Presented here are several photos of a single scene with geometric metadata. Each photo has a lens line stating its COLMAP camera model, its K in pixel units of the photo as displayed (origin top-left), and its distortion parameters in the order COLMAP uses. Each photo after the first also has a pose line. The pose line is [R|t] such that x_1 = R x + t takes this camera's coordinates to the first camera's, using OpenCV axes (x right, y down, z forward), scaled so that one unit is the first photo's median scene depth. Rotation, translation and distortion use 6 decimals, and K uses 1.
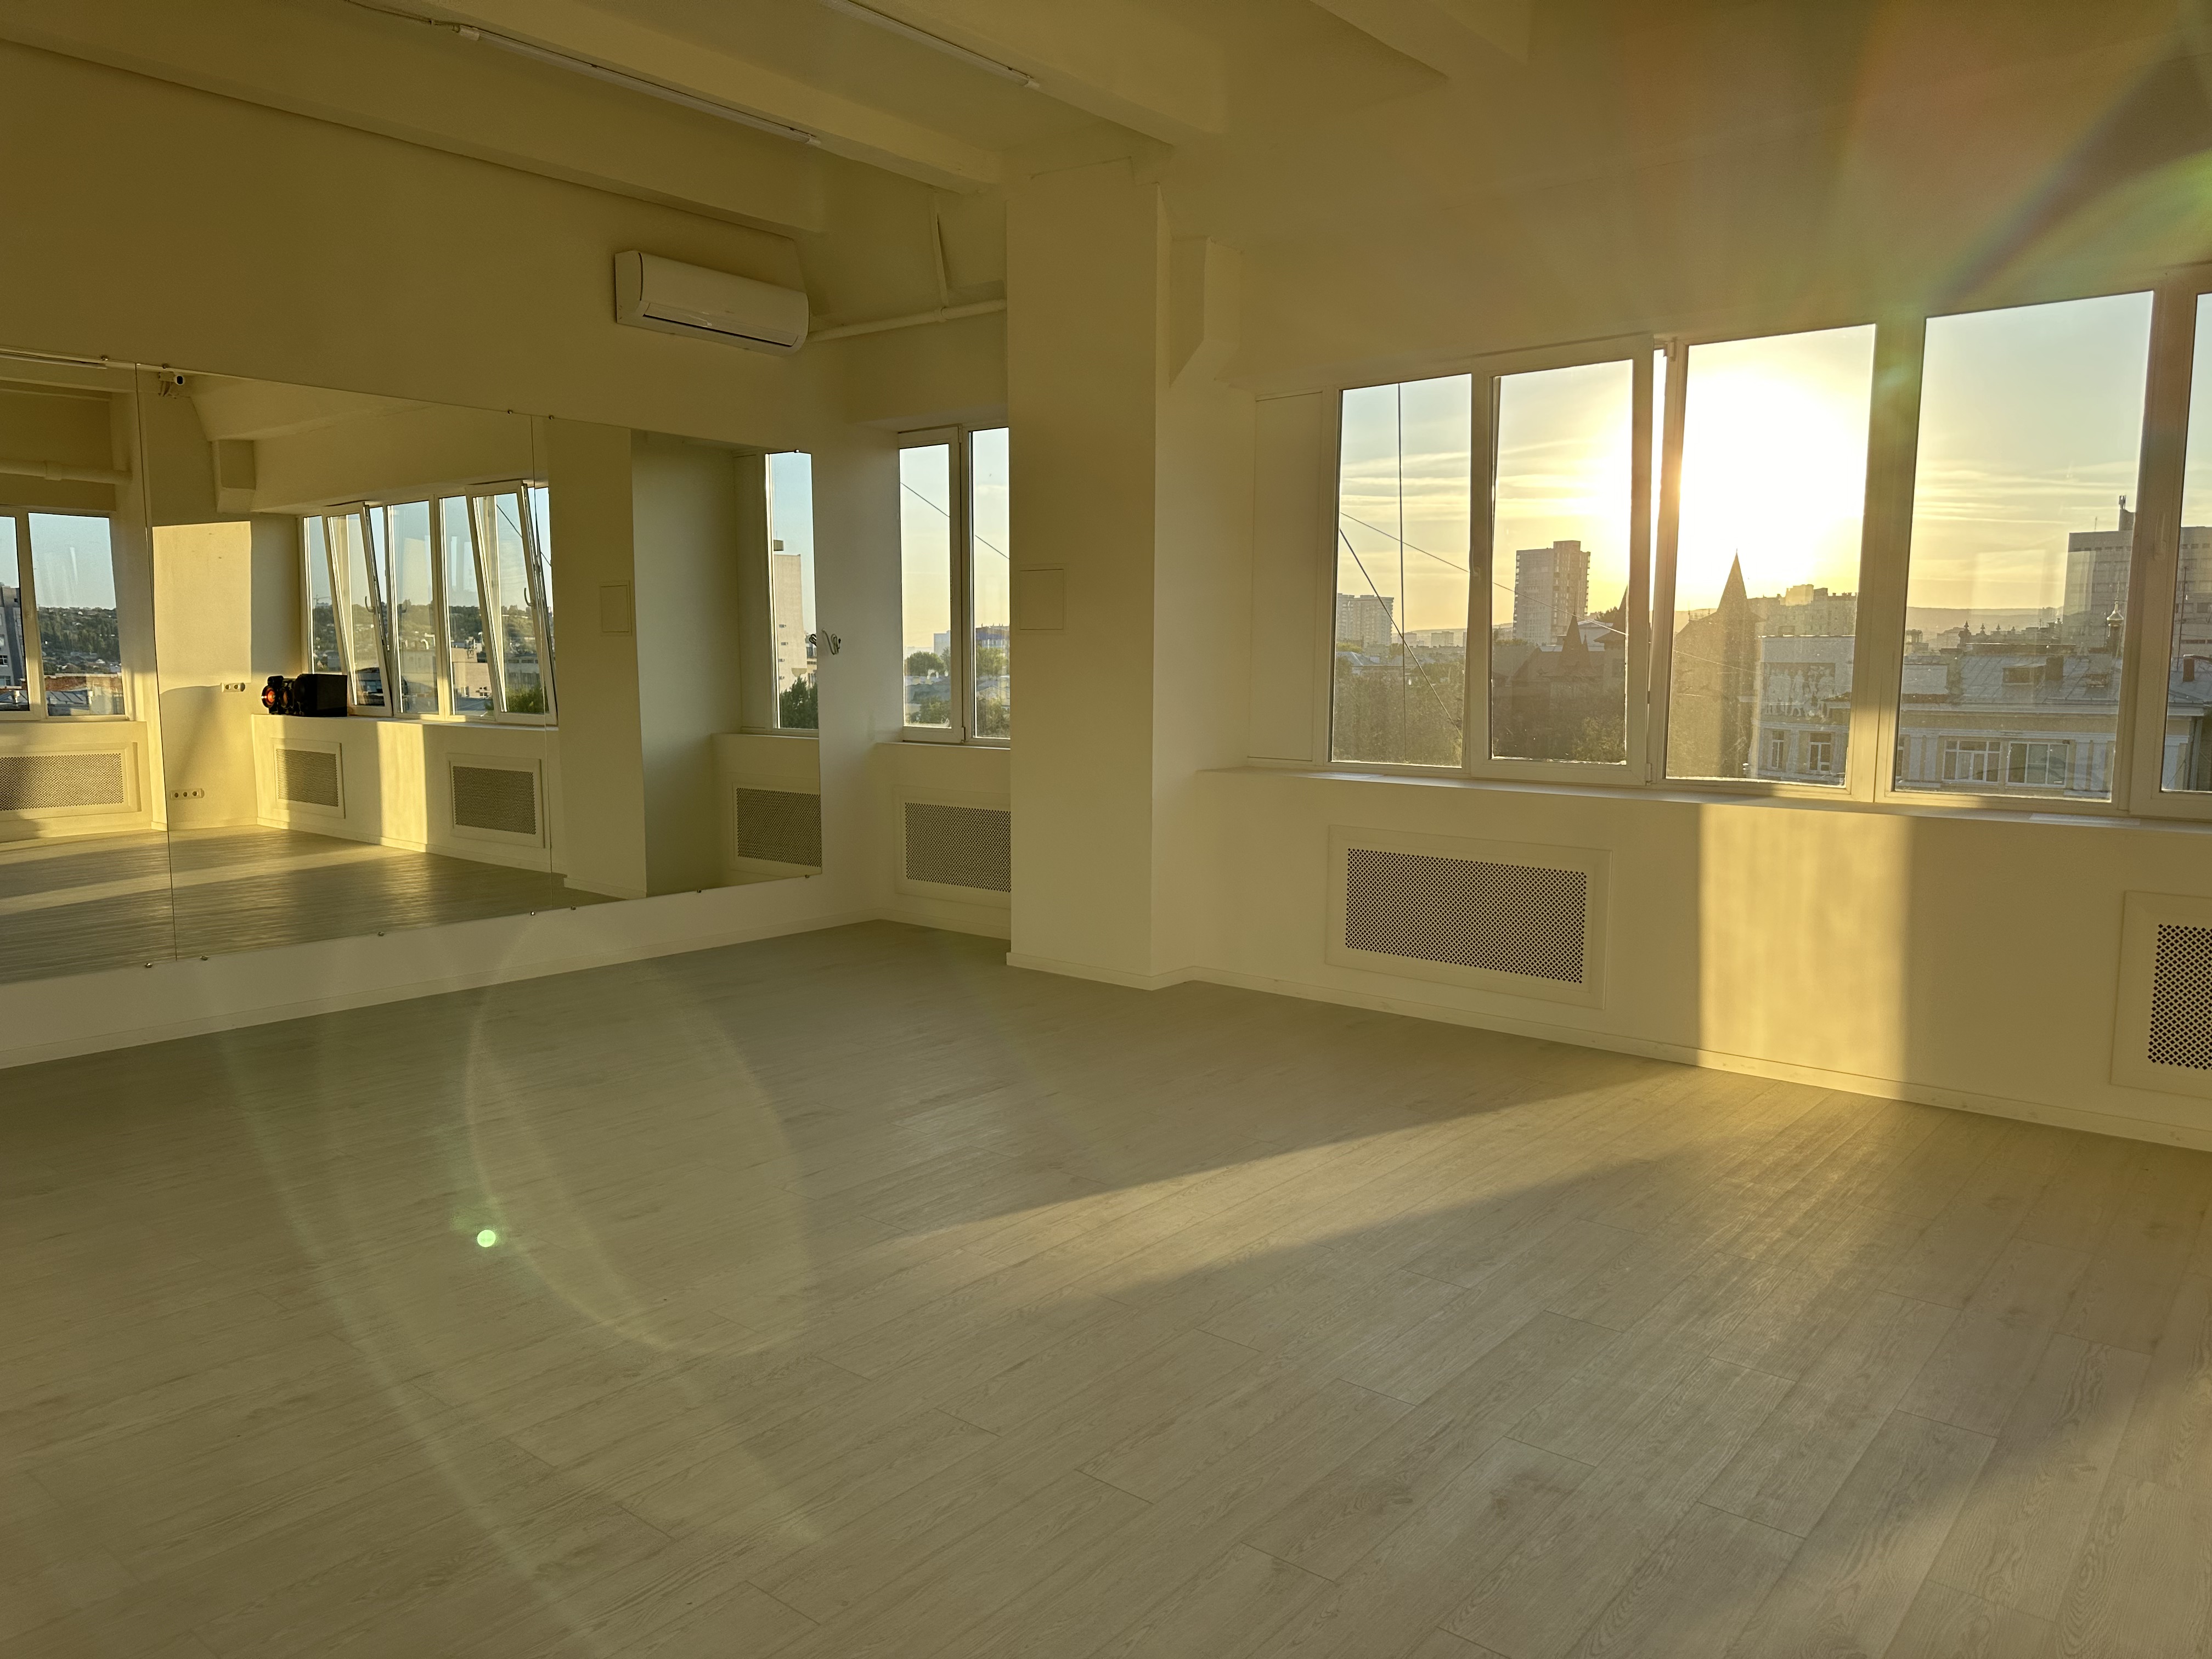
lens RADIAL K [[1549.3, 0, 1114.7], [0, 1549.3, 832.5], [0, 0, 1]] dist [0.101629, -0.118293]
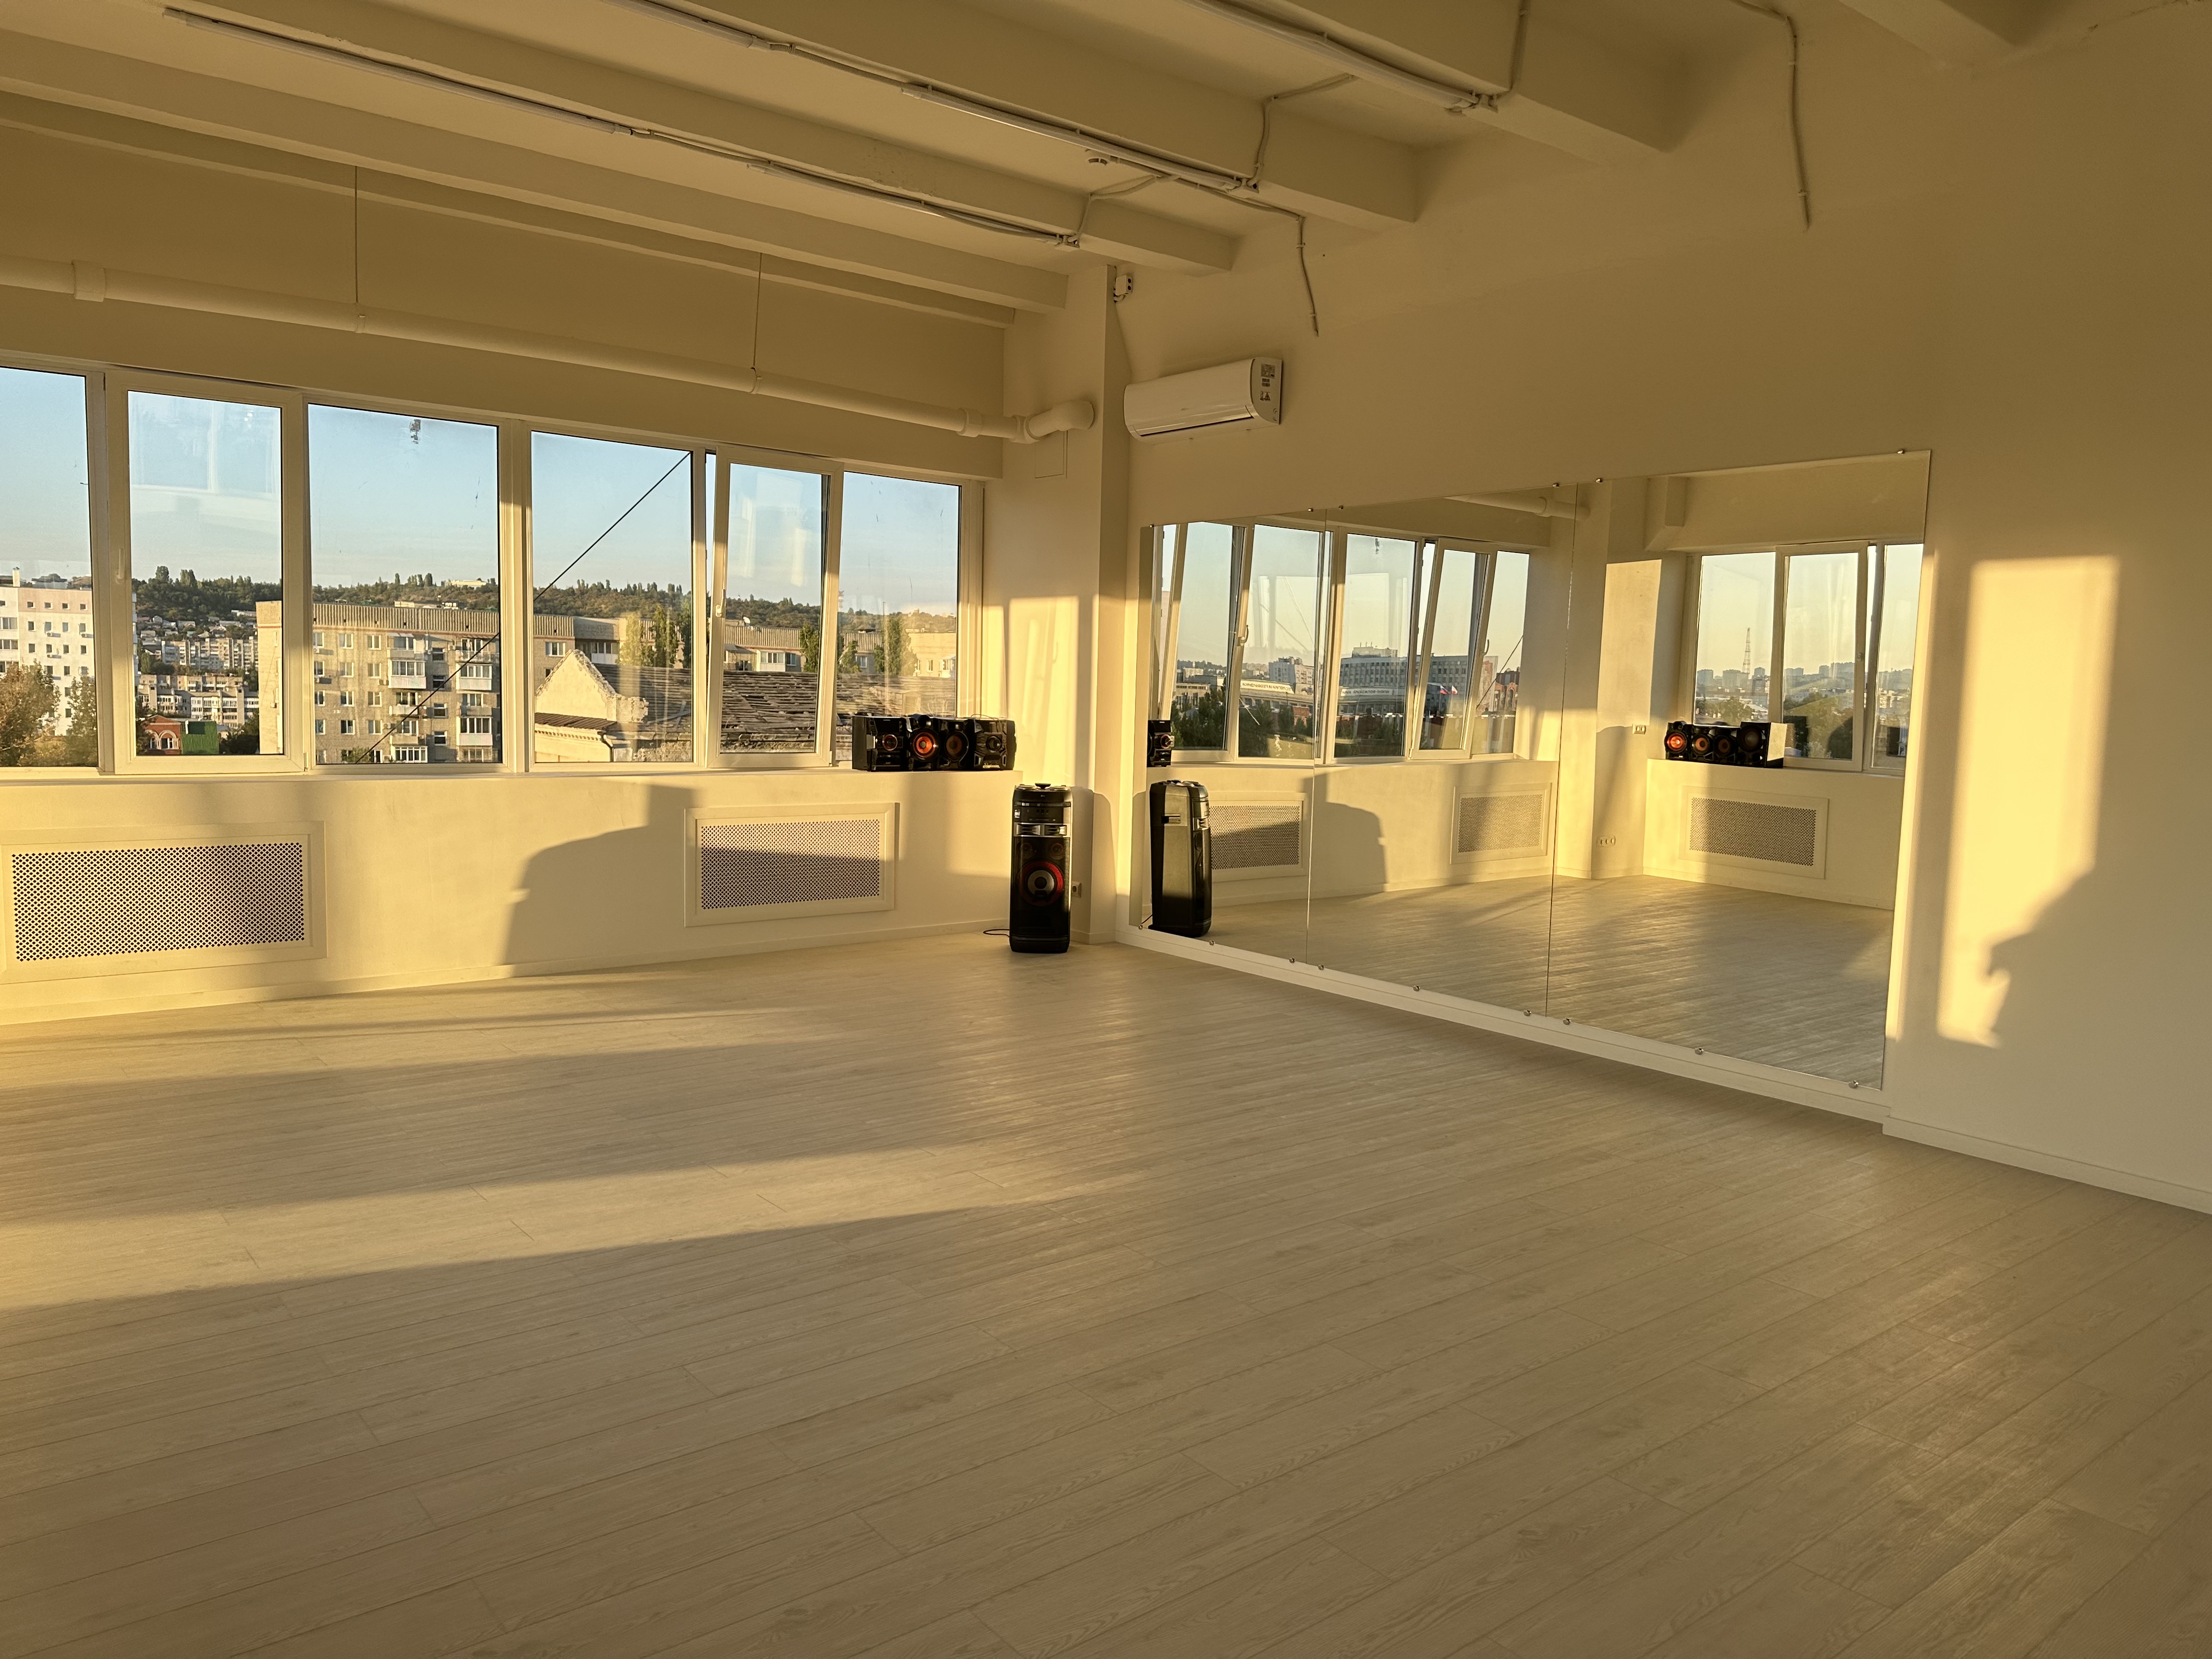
lens RADIAL K [[1549.3, 0, 1114.7], [0, 1549.3, 832.5], [0, 0, 1]] dist [0.101629, -0.118293]
pose [[-0.979512, -0.048733, 0.195399, -0.382648], [-0.008571, 0.979488, 0.201320, -0.220050], [-0.201202, 0.195521, -0.959838, 1.977987]]
